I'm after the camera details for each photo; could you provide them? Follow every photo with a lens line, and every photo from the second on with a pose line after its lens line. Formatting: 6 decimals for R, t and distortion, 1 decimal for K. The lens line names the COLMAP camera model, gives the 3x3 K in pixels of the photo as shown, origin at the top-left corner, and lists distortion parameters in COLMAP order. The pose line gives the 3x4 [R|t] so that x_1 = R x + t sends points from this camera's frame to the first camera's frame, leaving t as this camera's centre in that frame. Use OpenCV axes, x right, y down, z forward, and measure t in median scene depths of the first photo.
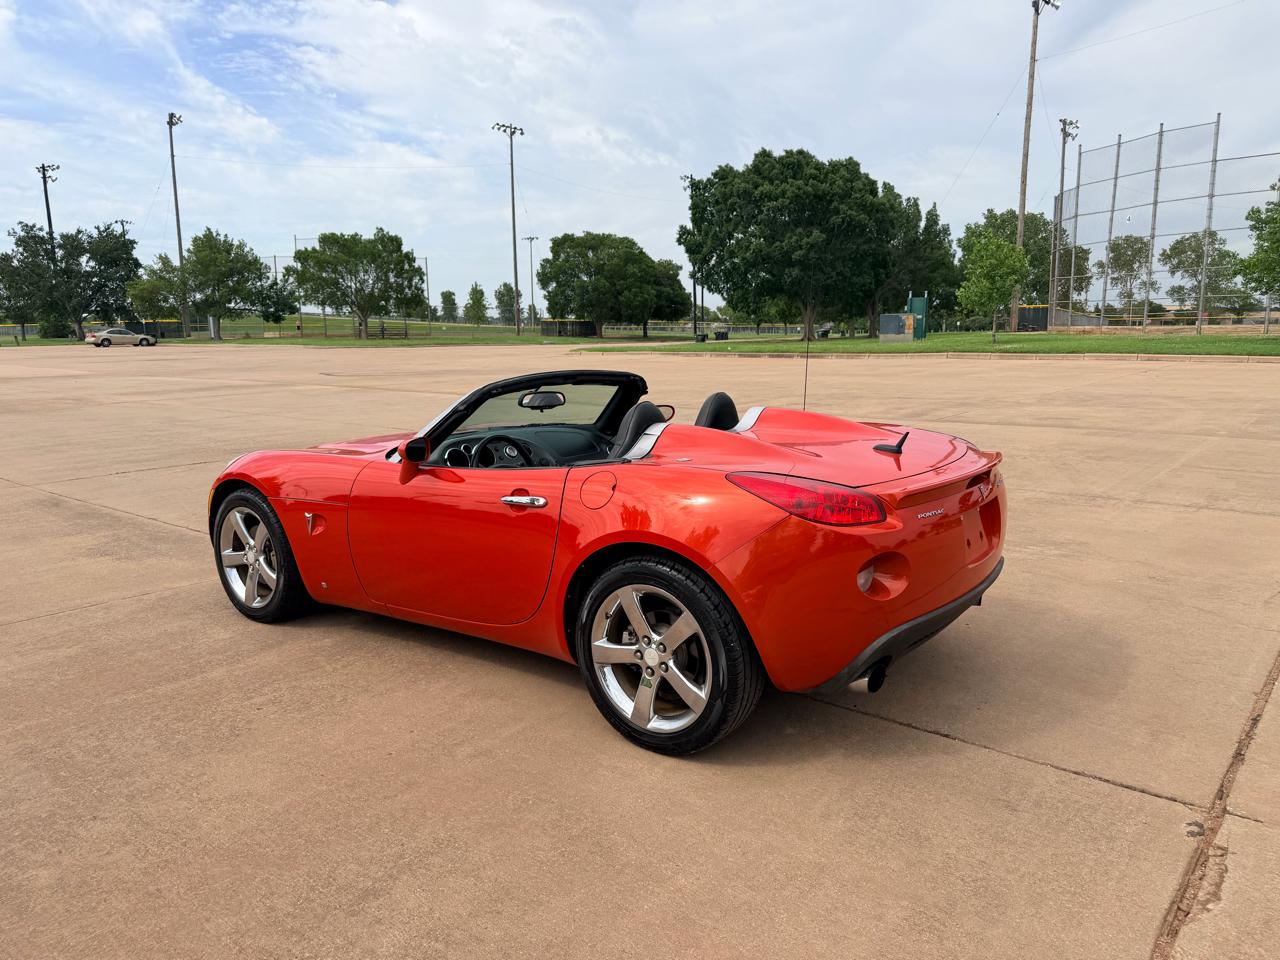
lens RADIAL K [[893.9, 0, 646.2], [0, 893.9, 481.4], [0, 0, 1]] dist [0.069742, -0.094913]
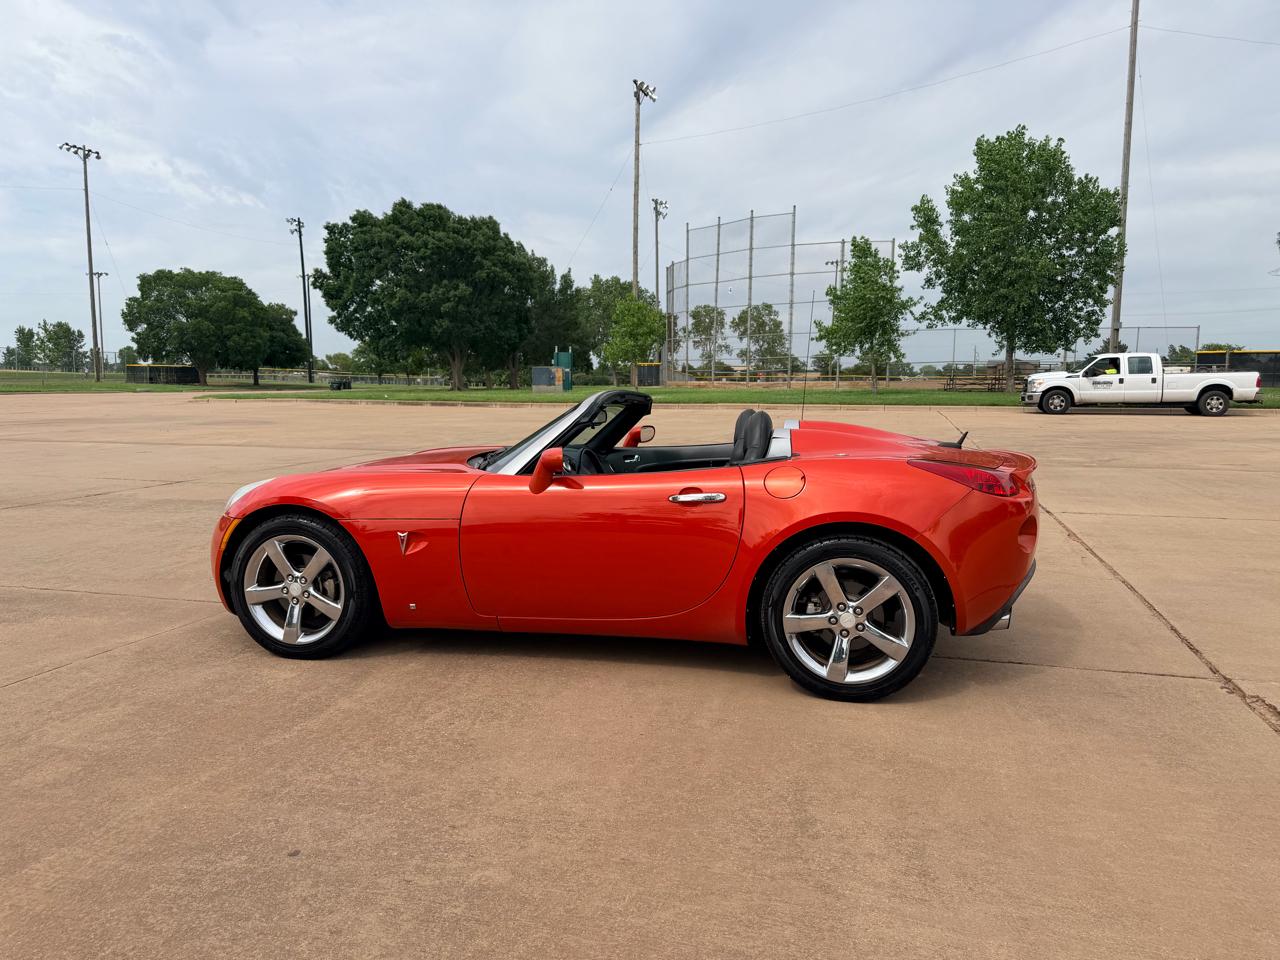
lens RADIAL K [[894.8, 0, 635.6], [0, 894.8, 482.2], [0, 0, 1]] dist [0.065742, -0.094908]
pose [[0.916904, -0.032522, 0.397780, -0.040785], [0.054989, 0.997463, -0.045200, 0.003041], [-0.395301, 0.063317, 0.916367, 0.000904]]
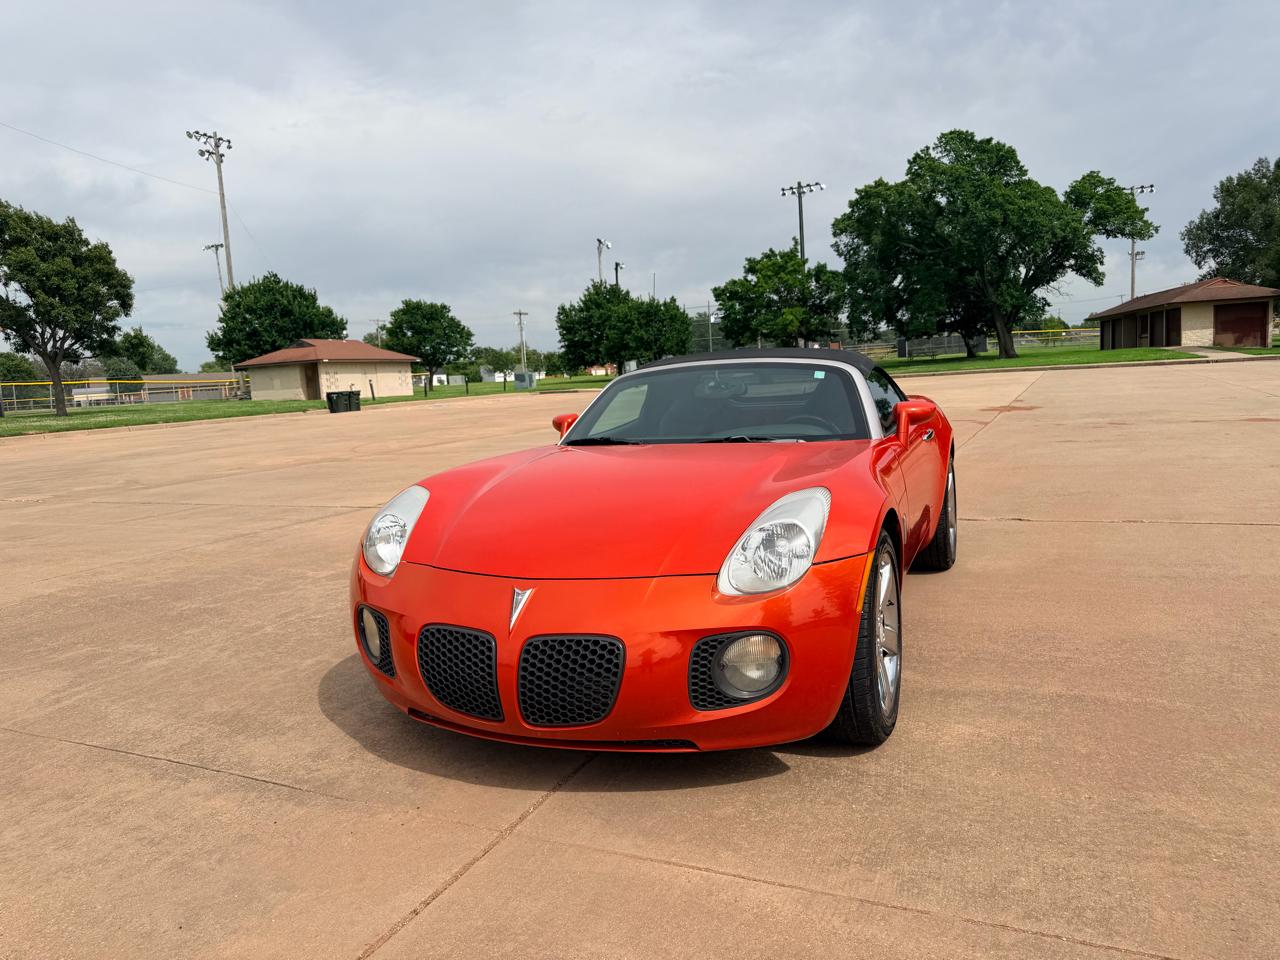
lens RADIAL K [[899.5, 0, 640.0], [0, 899.5, 480.0], [0, 0, 1]] dist [0.104270, -0.165496]
pose [[-0.233783, -0.086701, 0.968415, -0.085270], [0.222103, 0.964919, 0.140005, -0.012478], [-0.946581, 0.247819, -0.206325, 0.107139]]
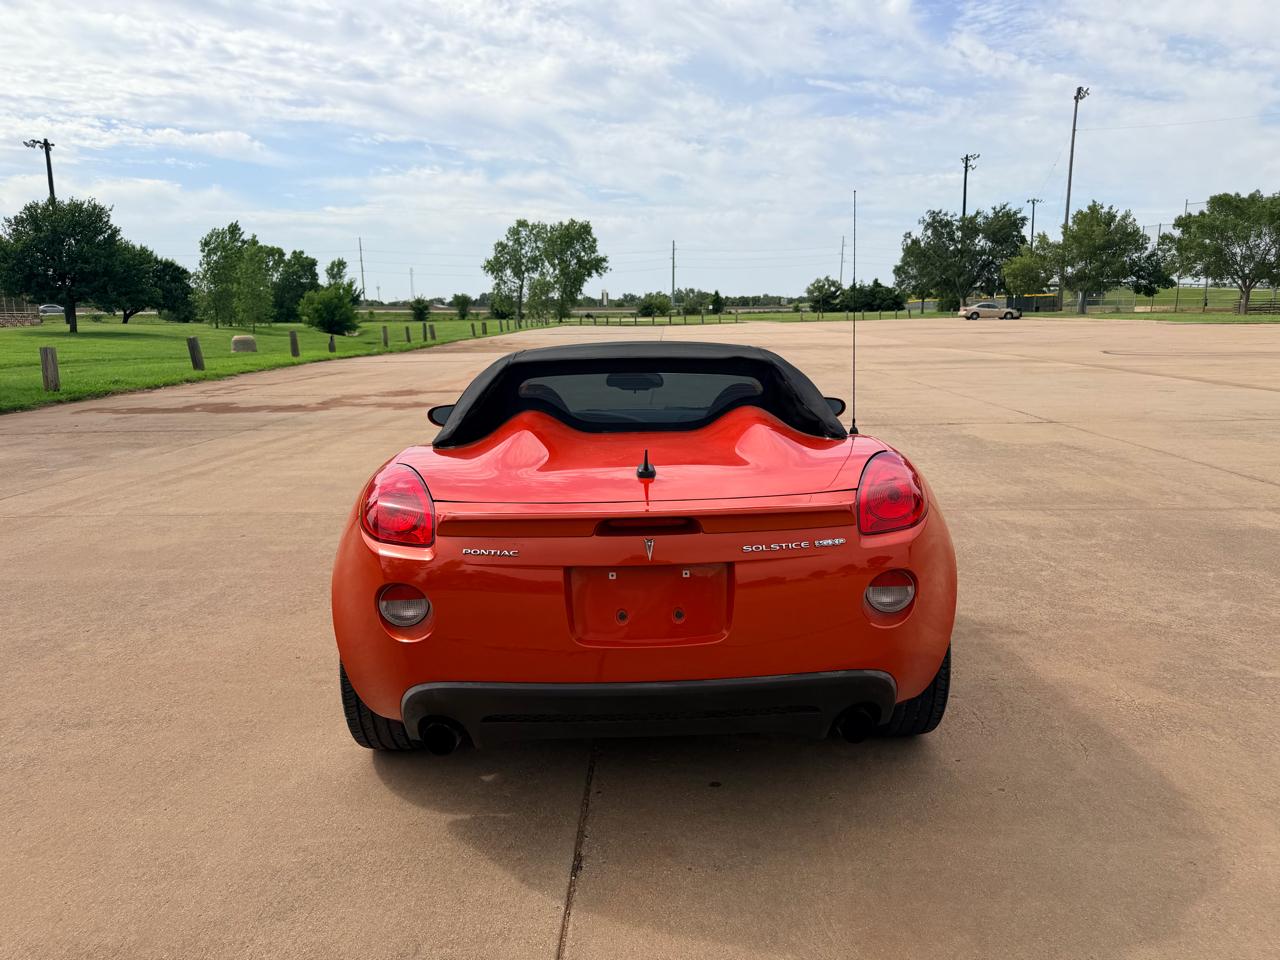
lens RADIAL K [[904.9, 0, 657.8], [0, 904.9, 480.9], [0, 0, 1]] dist [0.024503, -0.031694]
pose [[0.620839, 0.148974, -0.769653, 0.053322], [-0.128618, 0.987831, 0.087454, -0.005852], [0.773315, 0.044696, 0.632444, 0.034498]]
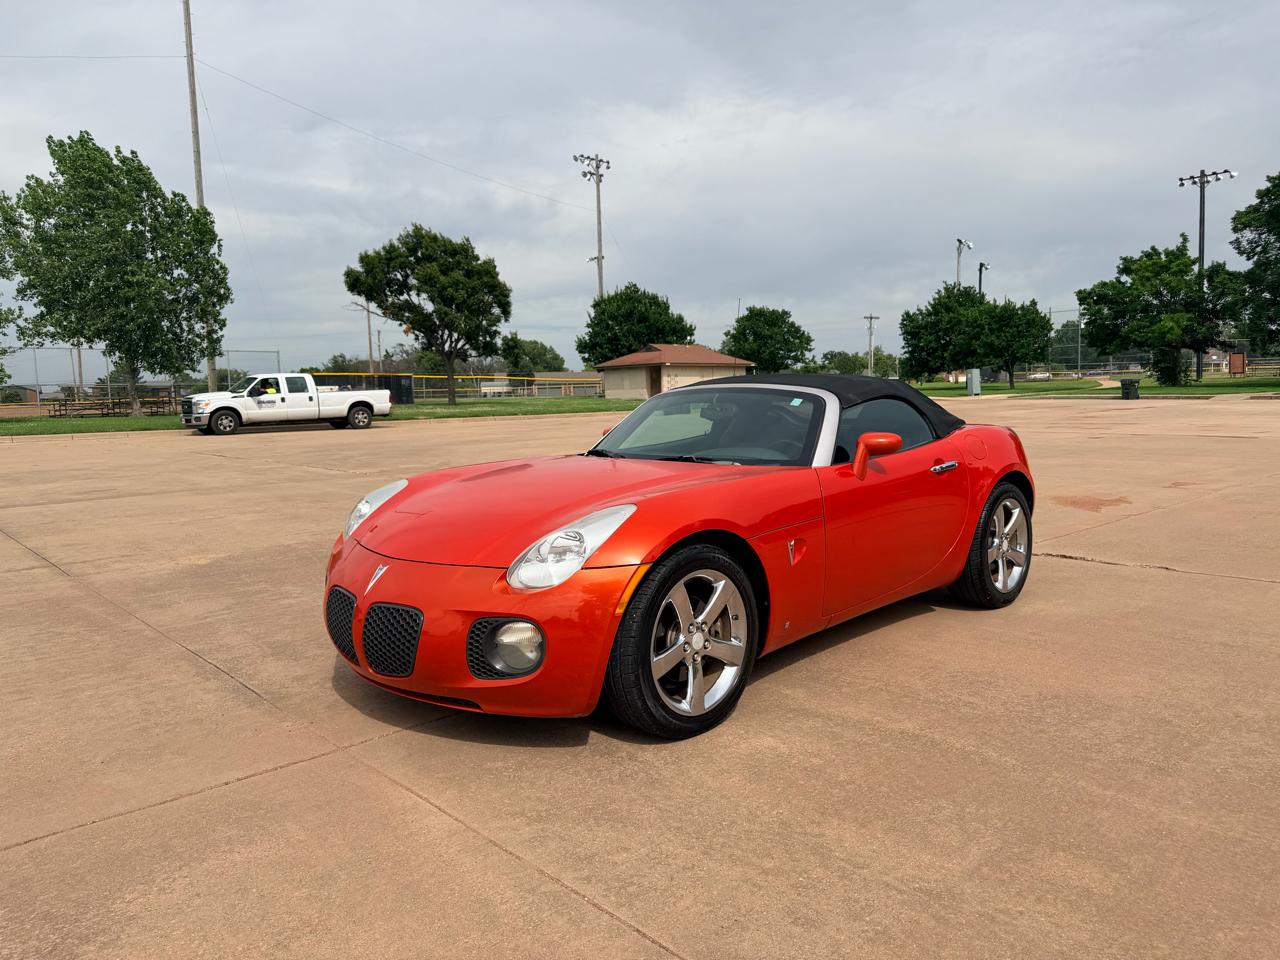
lens RADIAL K [[896.4, 0, 645.5], [0, 896.4, 482.1], [0, 0, 1]] dist [0.110217, -0.174905]
pose [[0.143572, -0.088550, 0.985670, -0.094996], [0.187419, 0.980398, 0.060777, -0.007435], [-0.971731, 0.176007, 0.157354, 0.076783]]
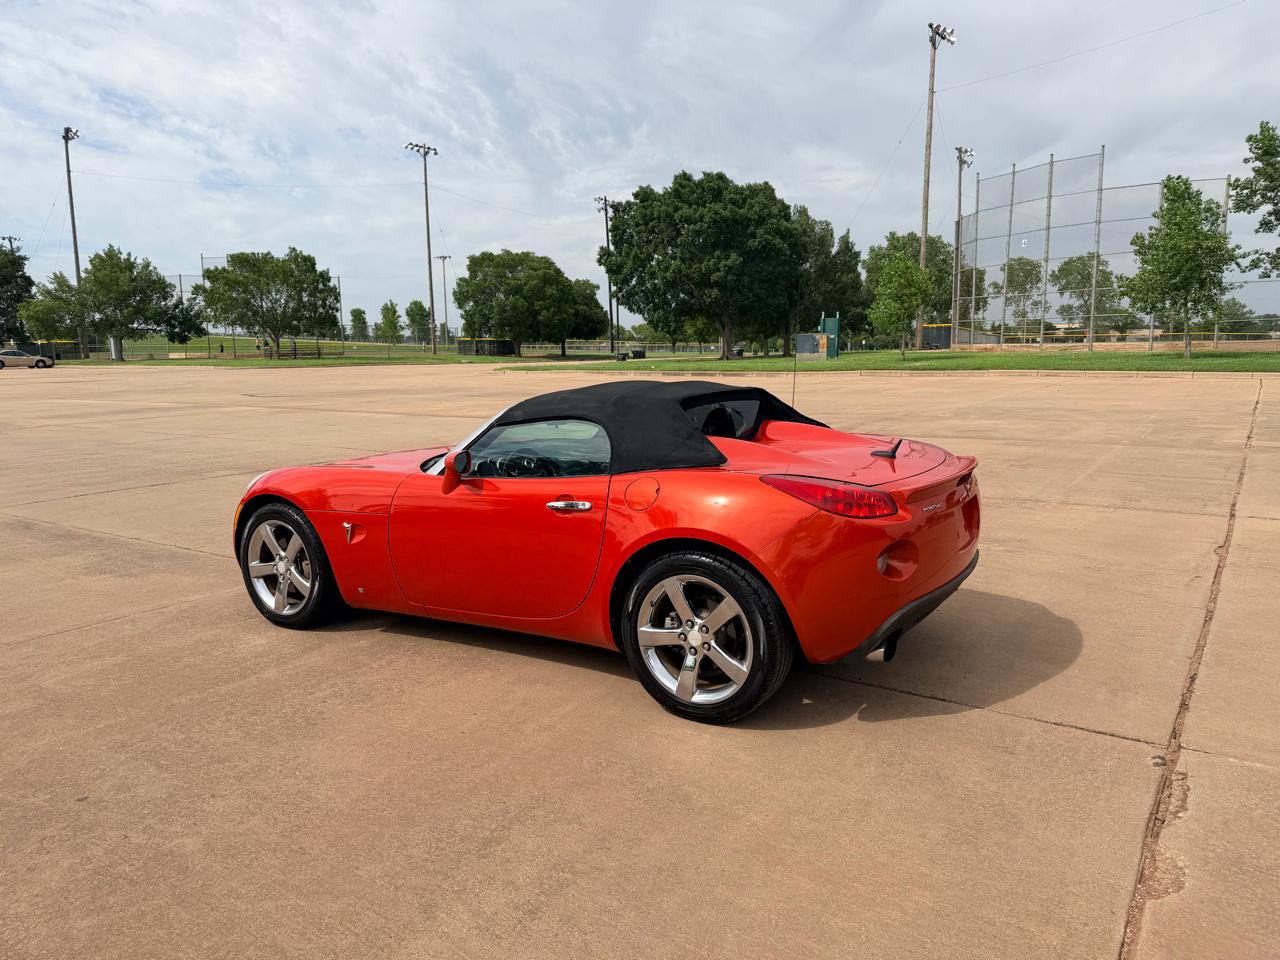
lens RADIAL K [[890.1, 0, 640.0], [0, 890.1, 480.0], [0, 0, 1]] dist [0.084865, -0.129063]
pose [[0.996190, -0.016423, 0.085655, -0.009043], [0.018244, 0.999623, -0.020517, 0.000923], [-0.085286, 0.022001, 0.996114, -0.007666]]
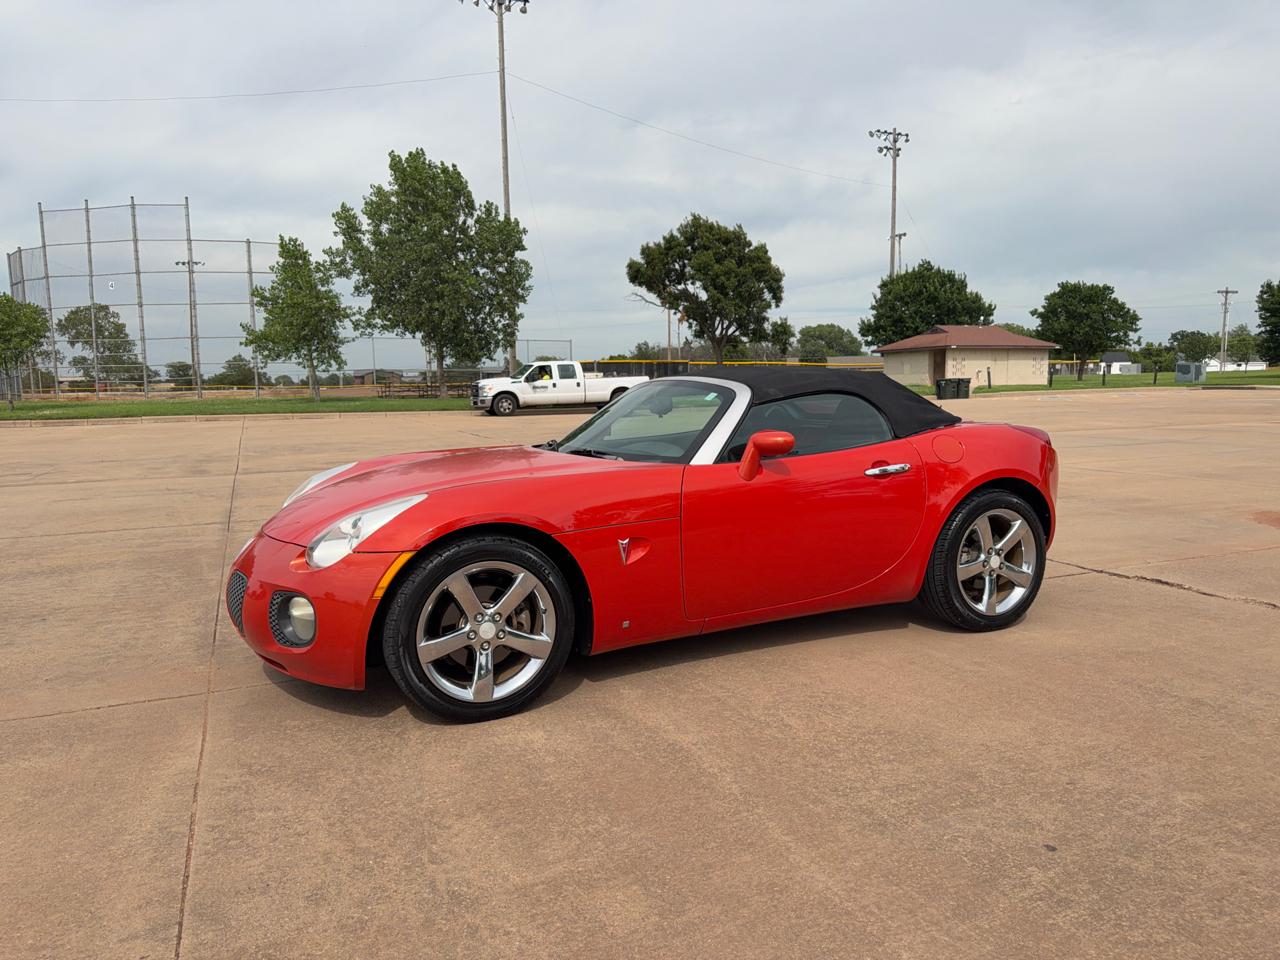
lens RADIAL K [[896.7, 0, 634.2], [0, 896.7, 486.4], [0, 0, 1]] dist [0.067170, -0.080397]
pose [[0.465312, -0.095580, 0.879971, -0.084853], [0.159682, 0.986906, 0.022758, -0.002311], [-0.870624, 0.129926, 0.474482, 0.045866]]
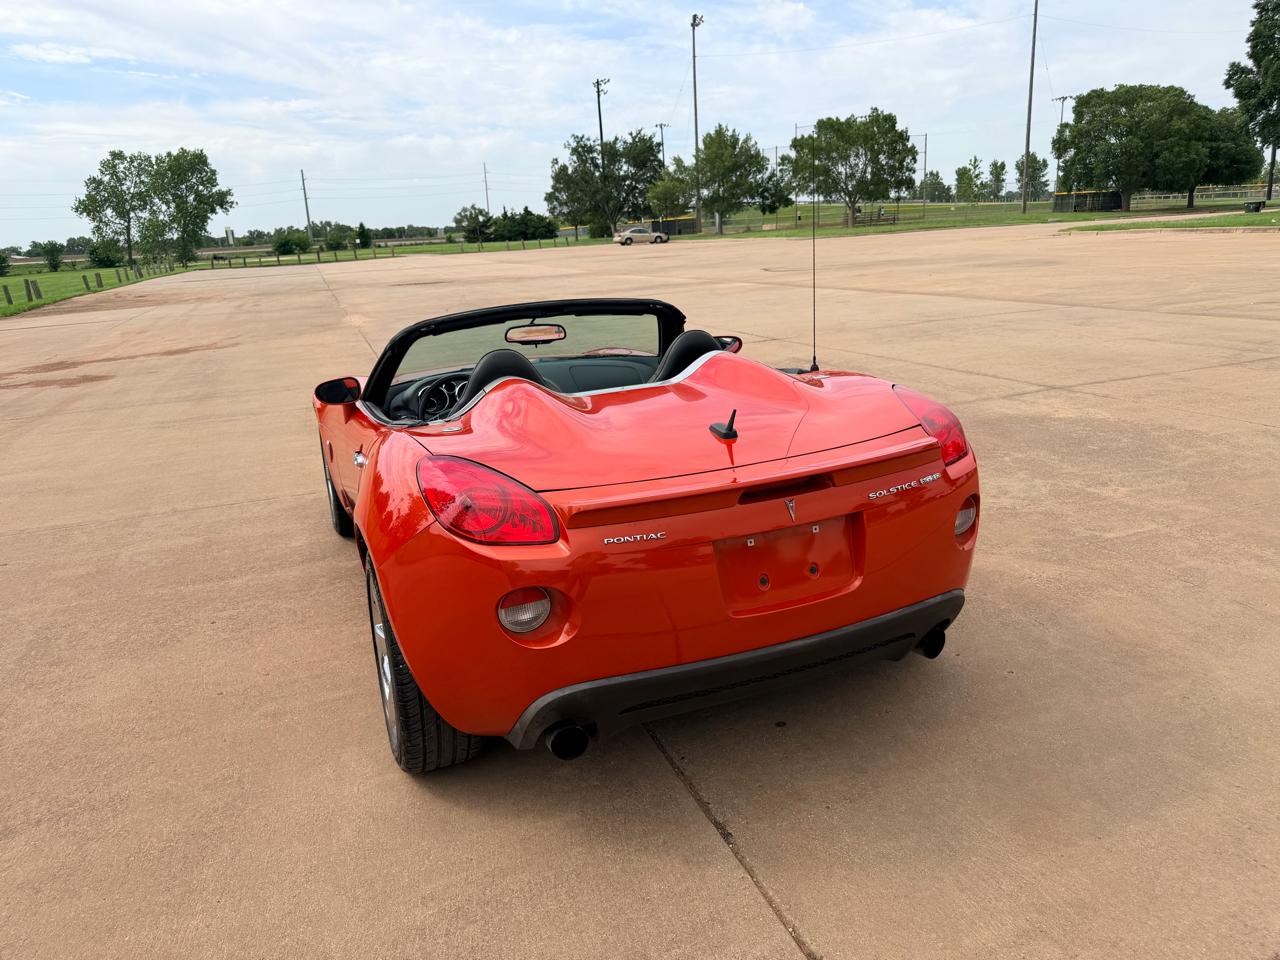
lens RADIAL K [[901.0, 0, 649.1], [0, 901.0, 478.3], [0, 0, 1]] dist [0.047444, -0.059255]
pose [[0.858916, 0.099589, -0.502340, 0.036989], [-0.039746, 0.990914, 0.128492, -0.005594], [0.510572, -0.090398, 0.855070, 0.022311]]
